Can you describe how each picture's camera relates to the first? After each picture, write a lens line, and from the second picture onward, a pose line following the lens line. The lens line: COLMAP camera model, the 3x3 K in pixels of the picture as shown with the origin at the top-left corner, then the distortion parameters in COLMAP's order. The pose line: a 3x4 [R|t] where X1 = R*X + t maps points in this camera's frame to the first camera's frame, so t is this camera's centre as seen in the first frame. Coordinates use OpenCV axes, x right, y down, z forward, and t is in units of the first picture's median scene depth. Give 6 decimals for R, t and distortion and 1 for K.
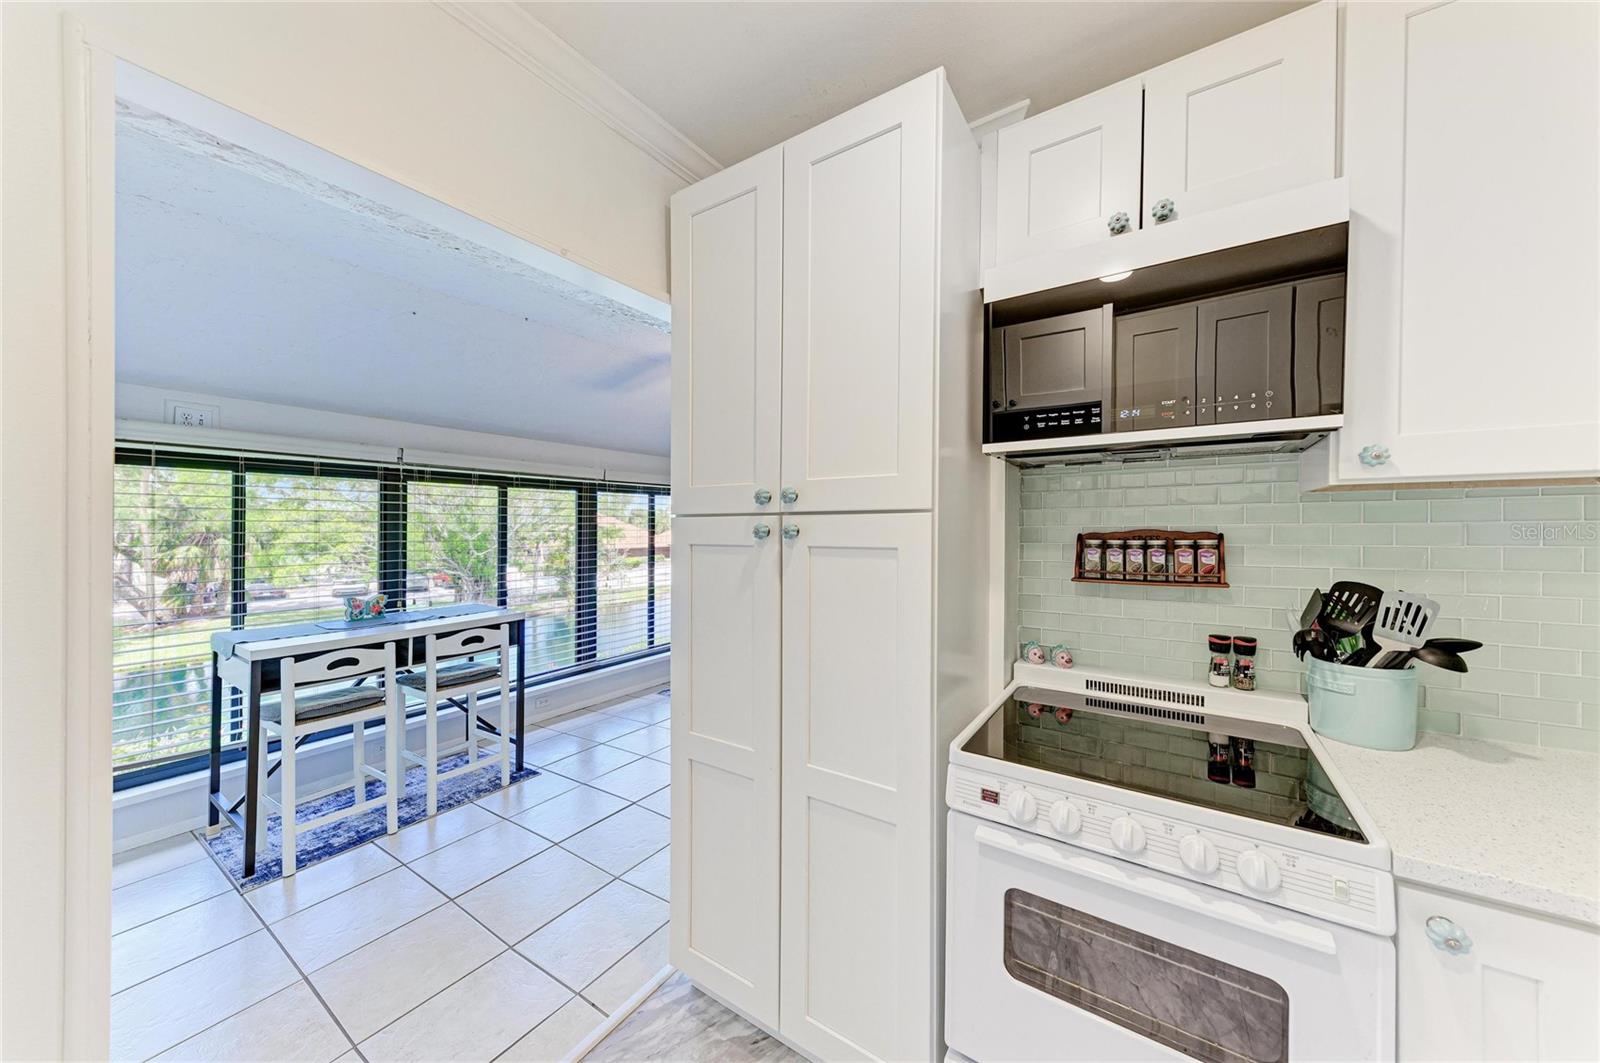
lens RADIAL K [[545.0, 0, 801.0], [0, 545.0, 532.0], [0, 0, 1]] dist [0.018574, -0.003818]
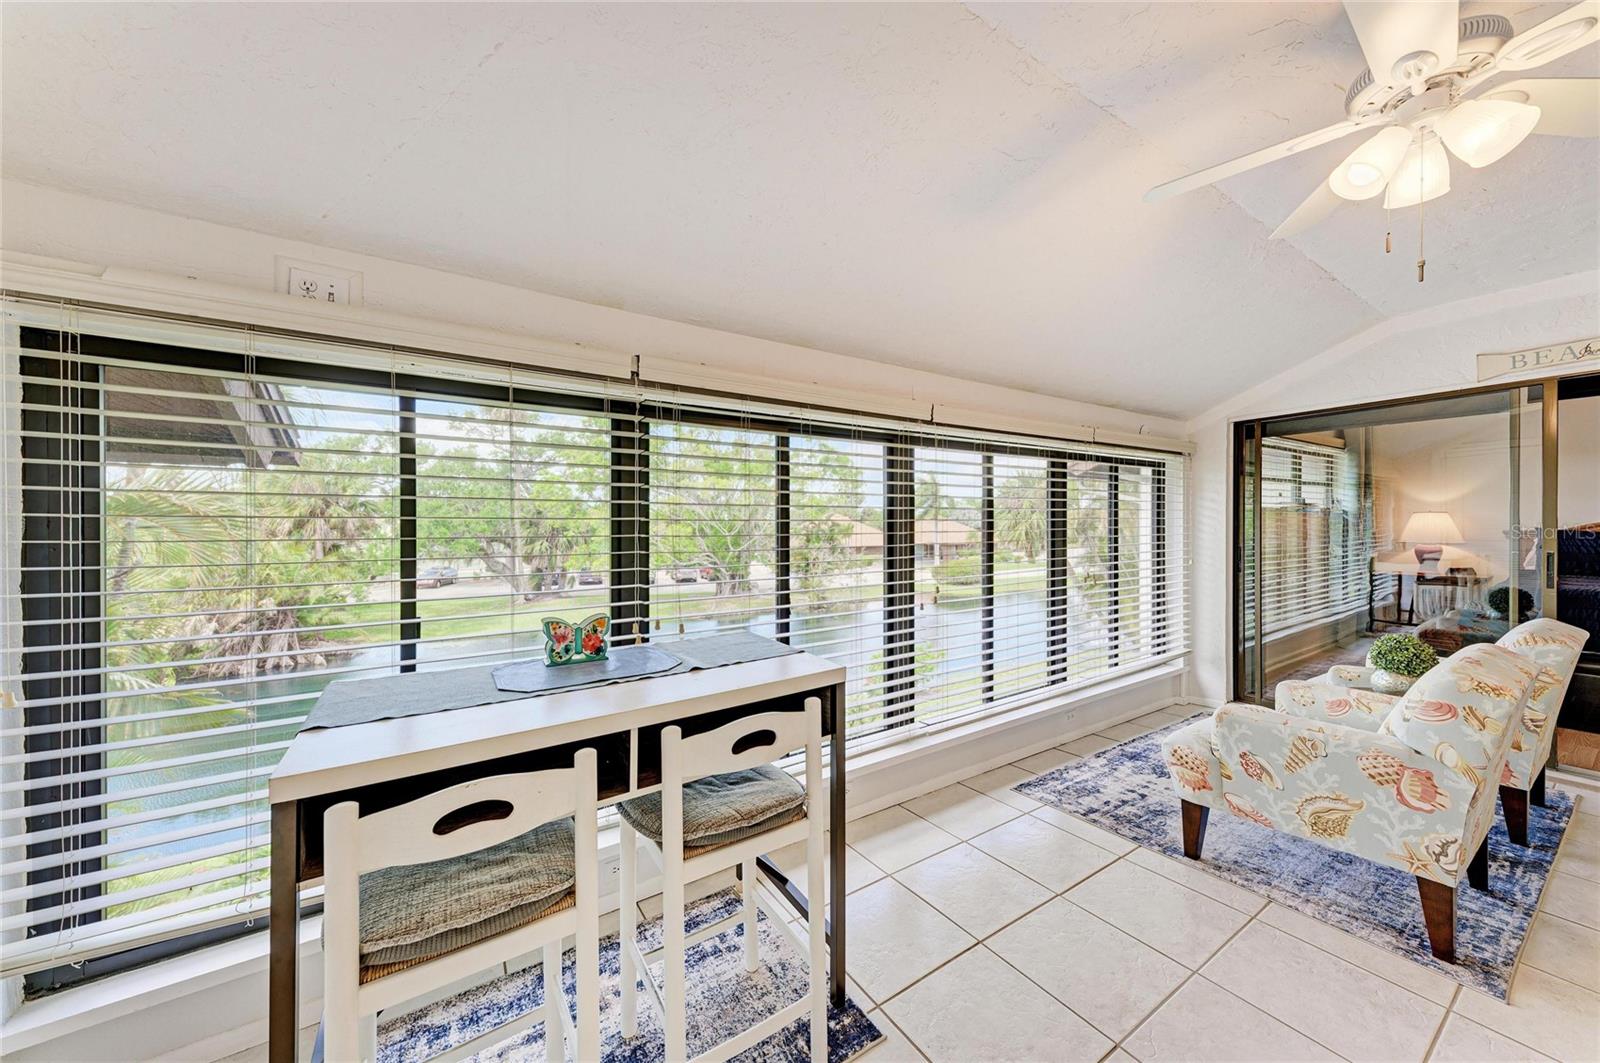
lens RADIAL K [[545.0, 0, 801.0], [0, 545.0, 532.0], [0, 0, 1]] dist [0.018574, -0.003818]
pose [[0.918401, 0.000637, -0.395650, -0.347597], [0.000129, 0.999998, 0.001909, 0.031366], [0.395651, -0.001804, 0.918399, 0.544557]]
